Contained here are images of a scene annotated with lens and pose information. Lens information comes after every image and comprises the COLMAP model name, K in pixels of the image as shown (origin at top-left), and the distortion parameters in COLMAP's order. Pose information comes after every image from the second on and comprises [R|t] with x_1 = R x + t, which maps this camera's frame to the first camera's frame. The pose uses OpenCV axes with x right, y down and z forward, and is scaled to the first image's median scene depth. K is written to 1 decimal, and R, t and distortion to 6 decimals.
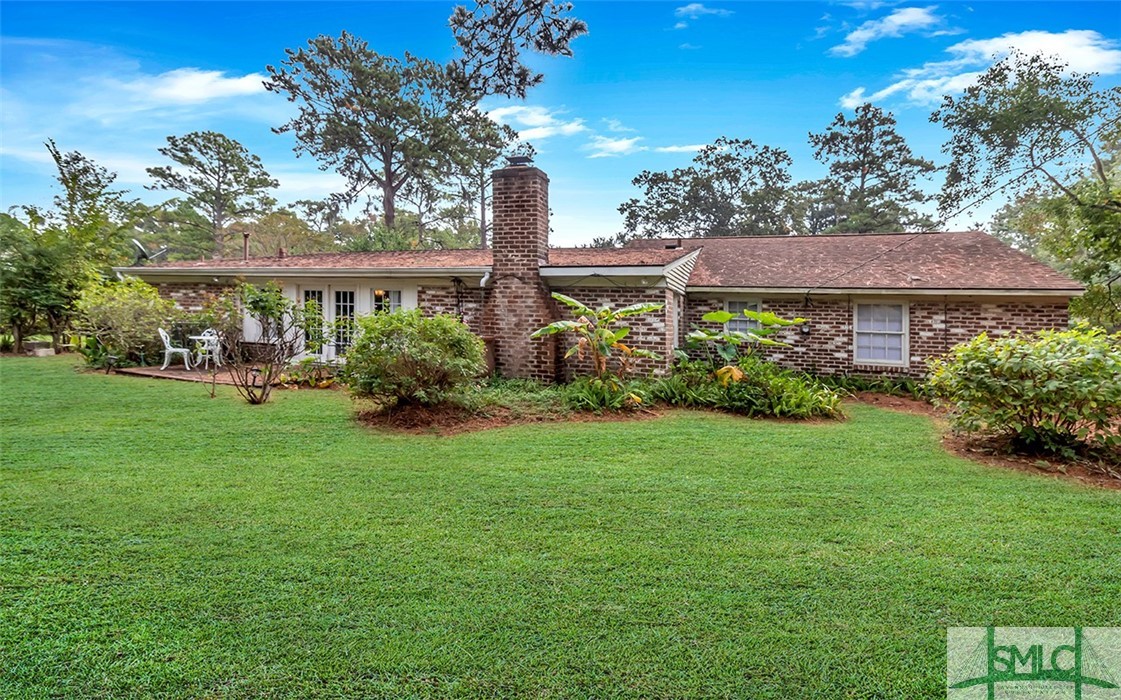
lens RADIAL K [[524.9, 0, 560.5], [0, 524.9, 350.0], [0, 0, 1]] dist [0.001141, 0.000172]
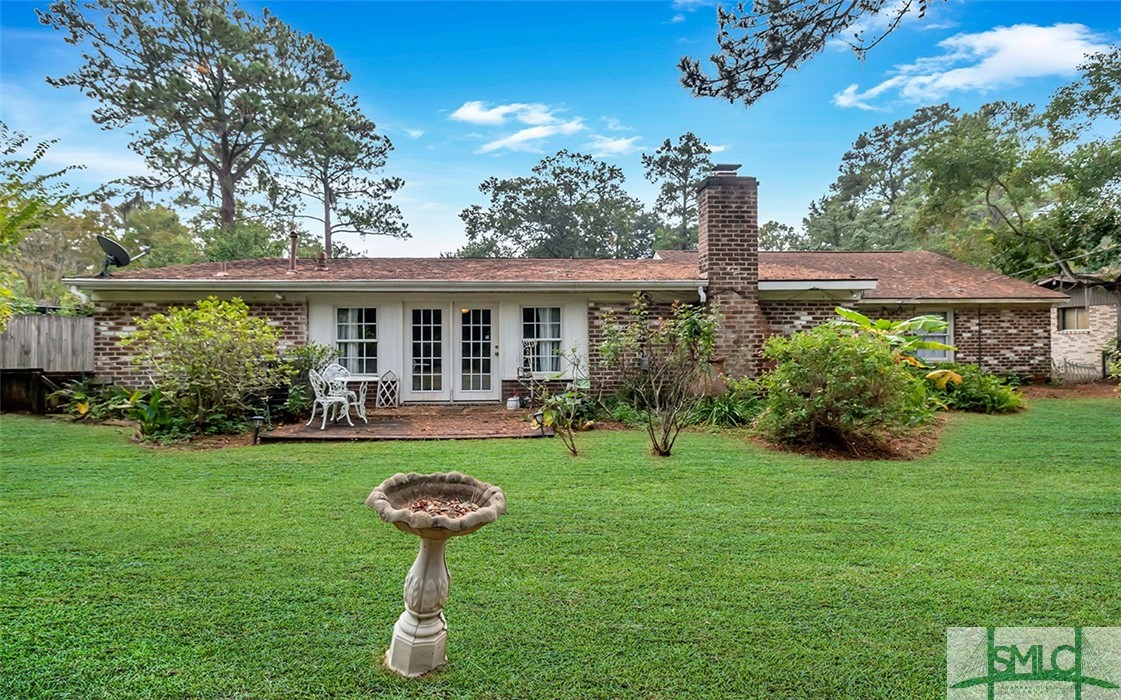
lens RADIAL K [[544.3, 0, 570.2], [0, 544.3, 354.2], [0, 0, 1]] dist [0.001713, -0.000089]
pose [[0.915814, -0.052216, 0.398195, -0.693091], [0.057956, 0.998316, -0.002382, -0.037510], [-0.397400, 0.025259, 0.917298, 0.204019]]
